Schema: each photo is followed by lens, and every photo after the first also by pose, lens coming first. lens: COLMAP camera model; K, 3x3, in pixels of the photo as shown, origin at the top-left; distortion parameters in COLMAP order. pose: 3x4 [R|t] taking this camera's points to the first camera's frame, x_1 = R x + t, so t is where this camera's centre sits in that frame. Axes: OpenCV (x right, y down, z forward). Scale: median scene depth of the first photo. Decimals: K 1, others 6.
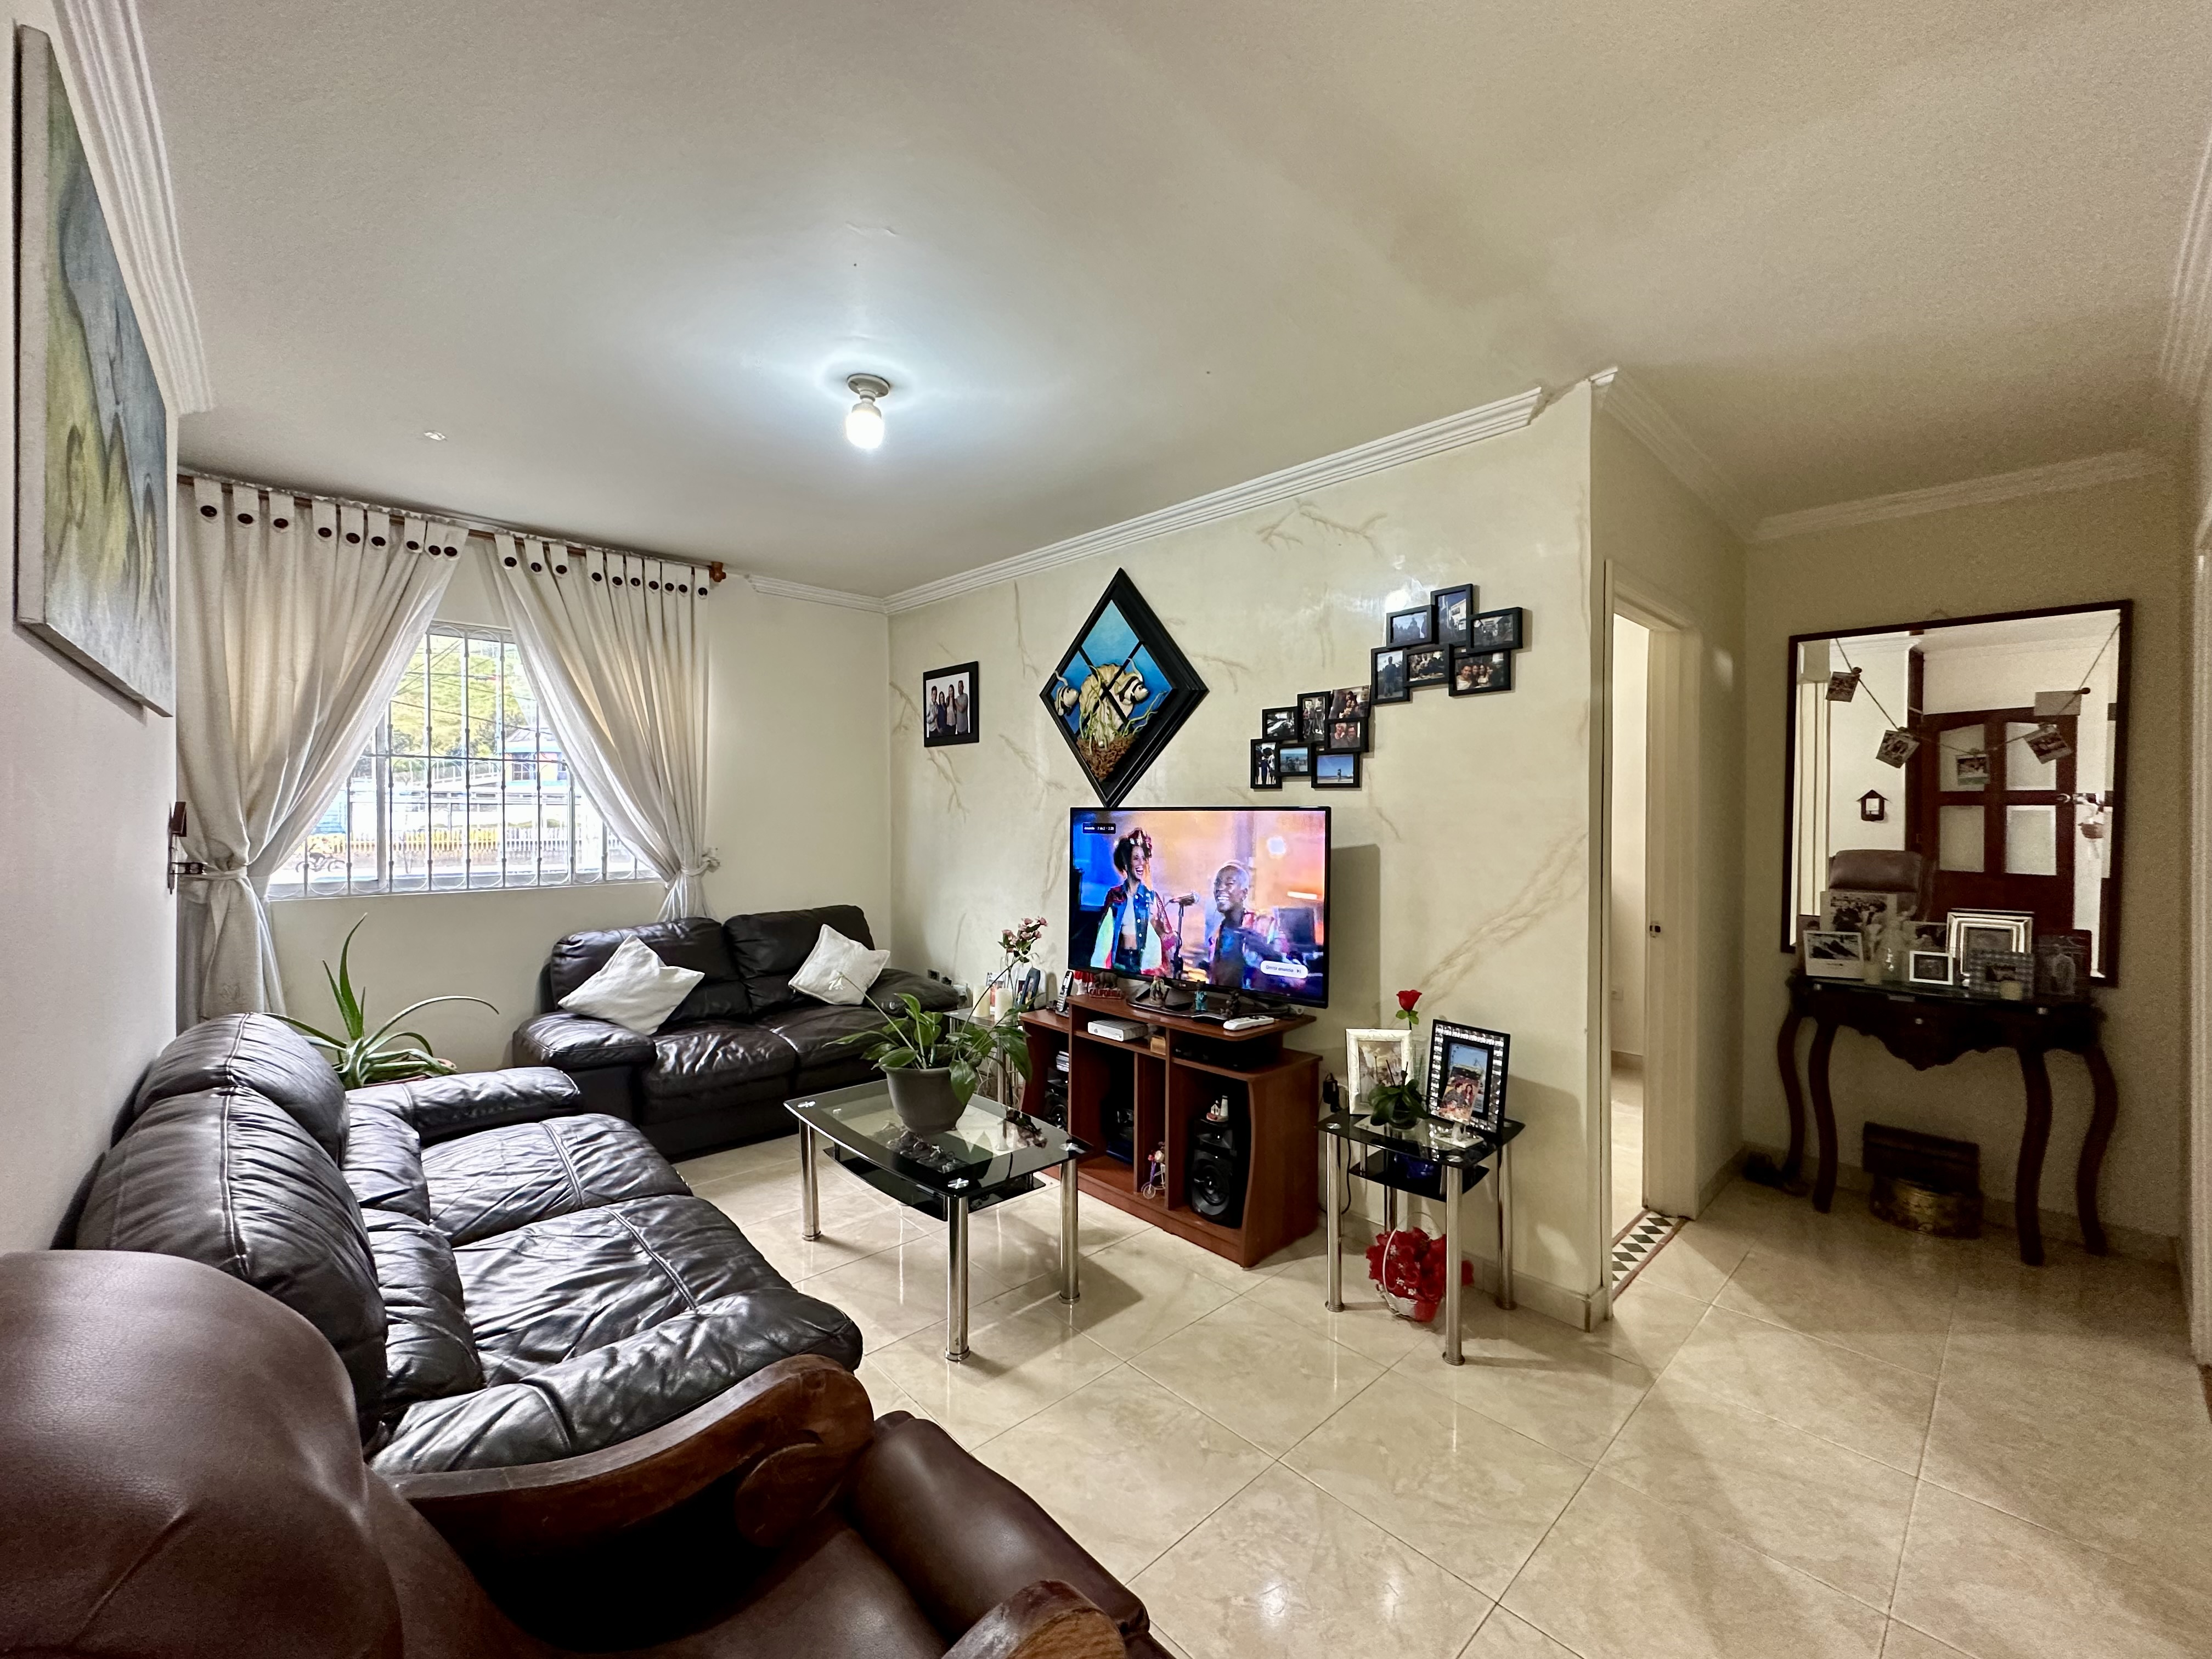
lens RADIAL K [[880.4, 0, 1105.0], [0, 880.4, 825.7], [0, 0, 1]] dist [-0.000483, 0.000173]
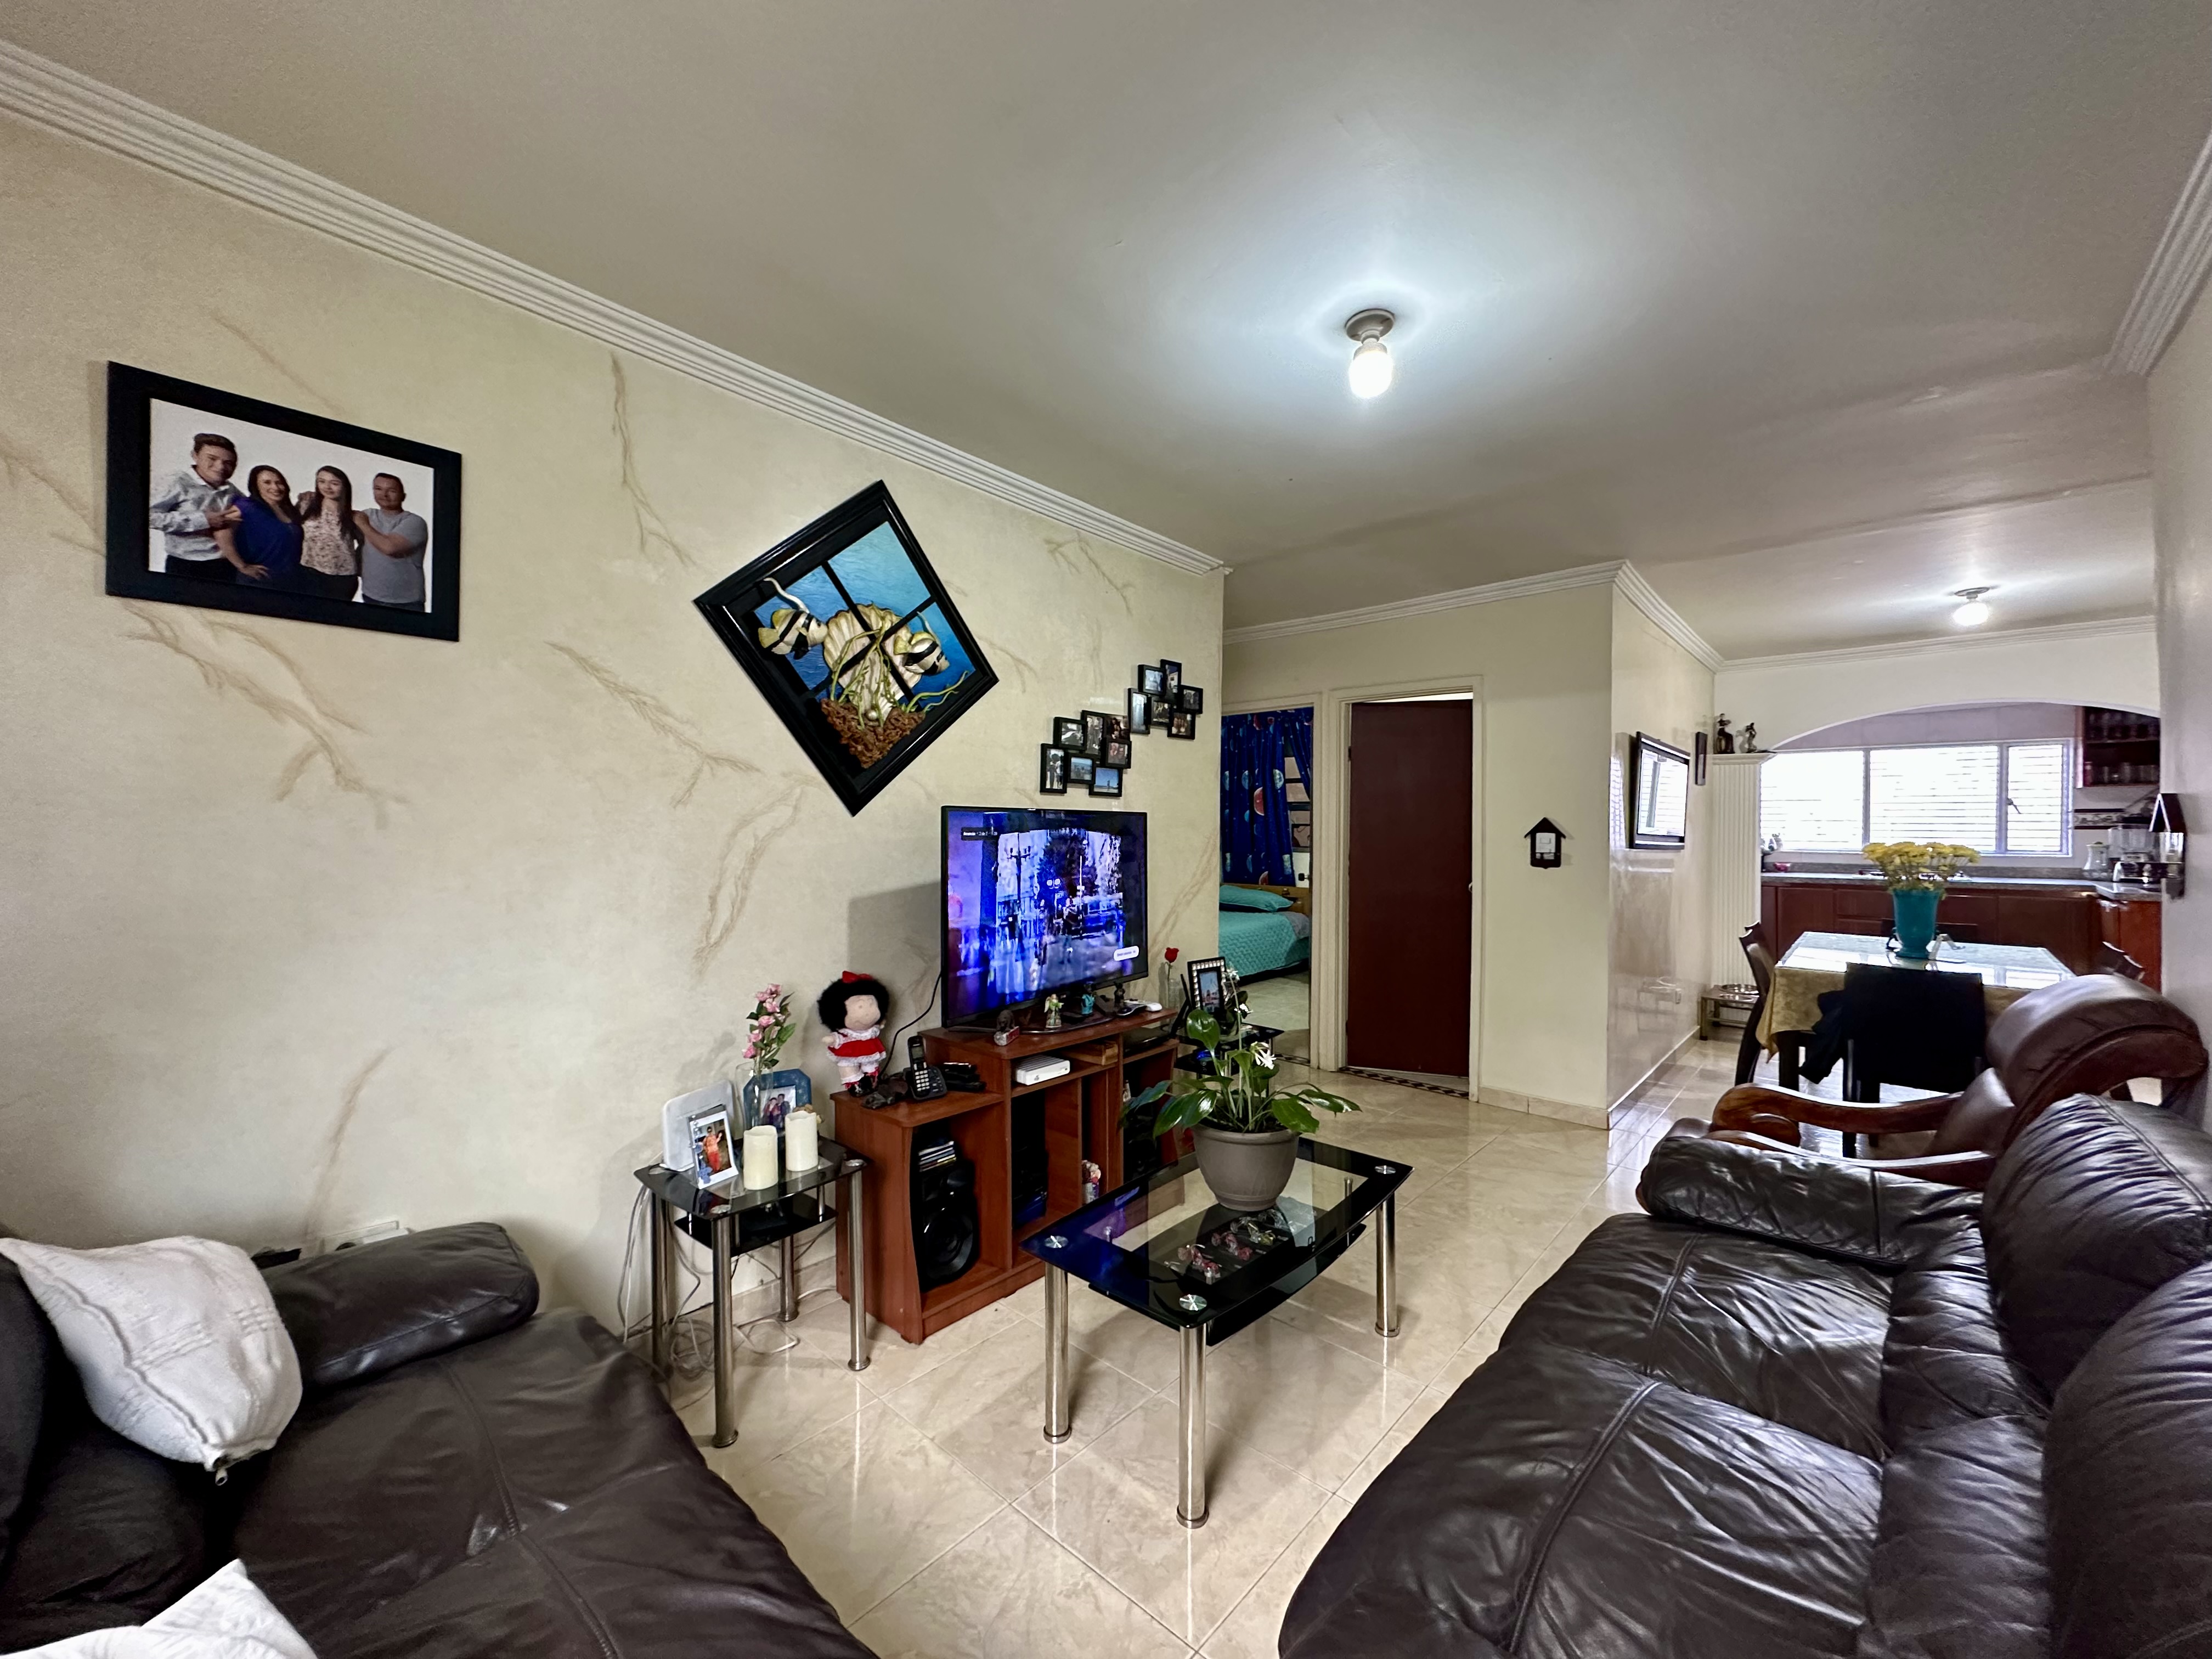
lens RADIAL K [[880.4, 0, 1105.0], [0, 880.4, 825.7], [0, 0, 1]] dist [-0.000483, 0.000173]
pose [[-0.080187, -0.003420, 0.996774, -0.731859], [0.003573, 0.999987, 0.003718, -0.006132], [-0.996773, 0.003860, -0.080174, 0.873826]]
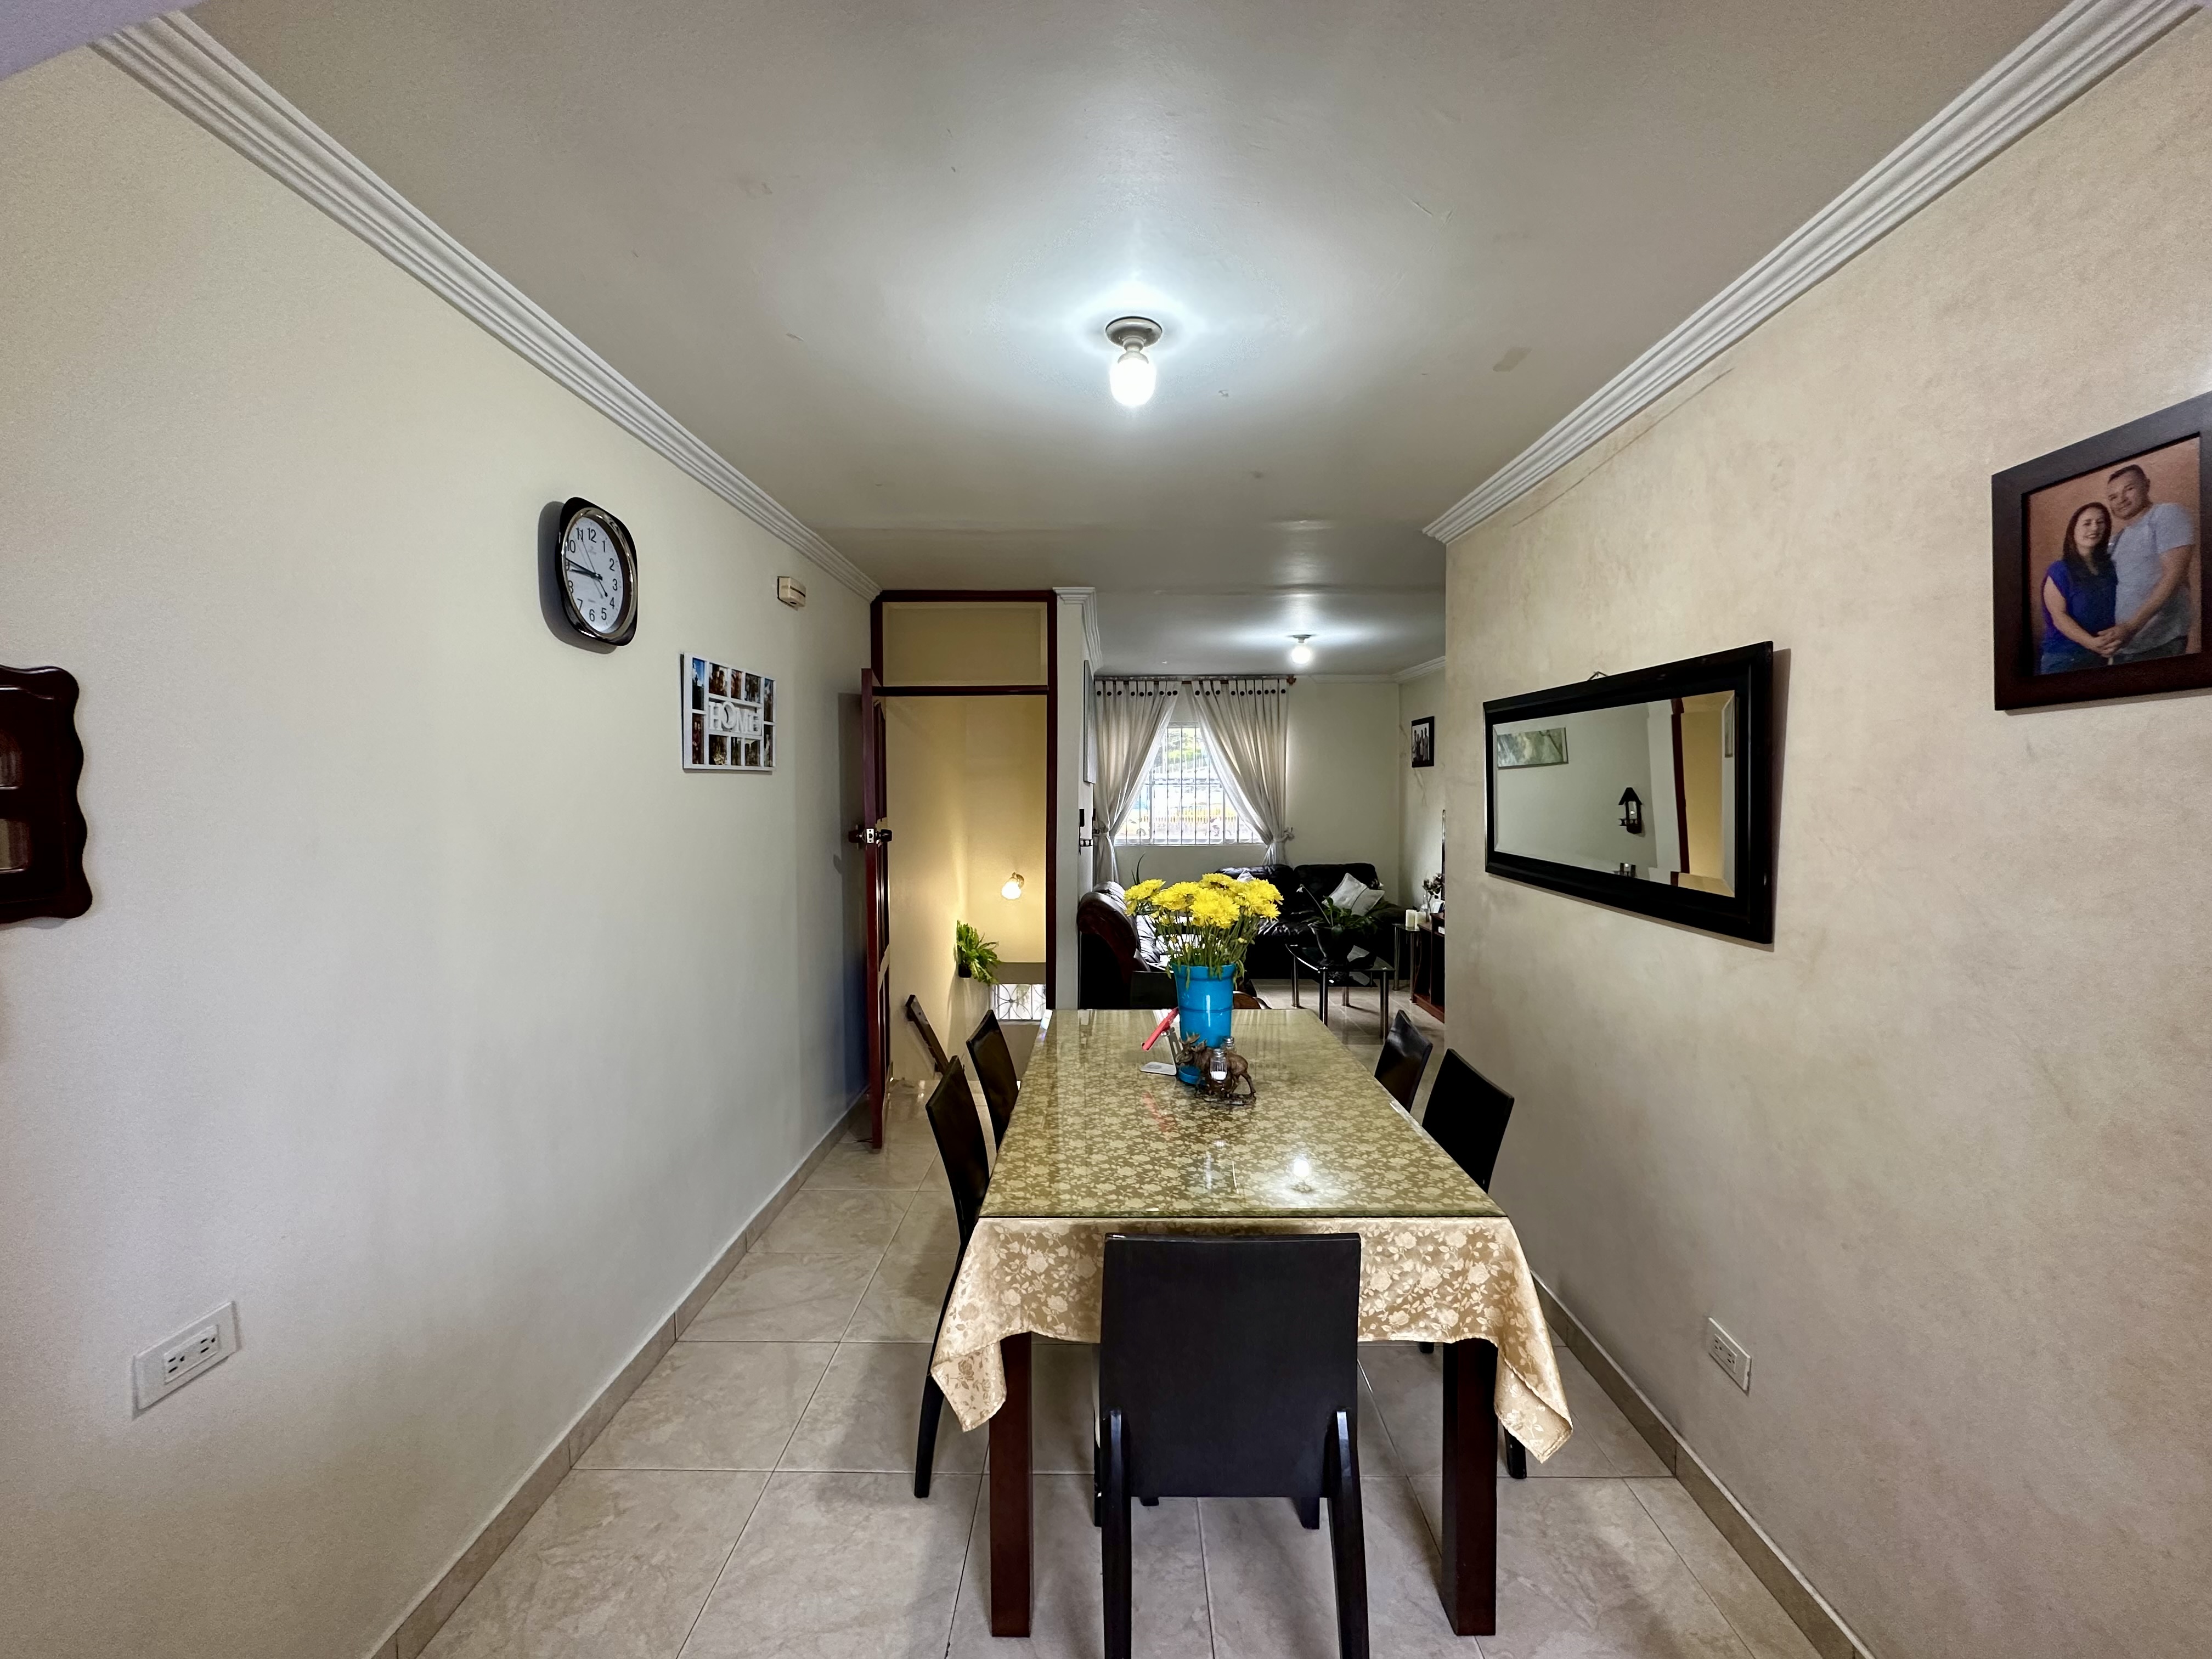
lens RADIAL K [[880.4, 0, 1105.0], [0, 880.4, 825.7], [0, 0, 1]] dist [-0.000483, 0.000173]
pose [[0.724955, 0.018574, -0.688546, 0.653430], [-0.001517, 0.999677, 0.025370, -0.030473], [0.688794, -0.017348, 0.724749, -0.726399]]
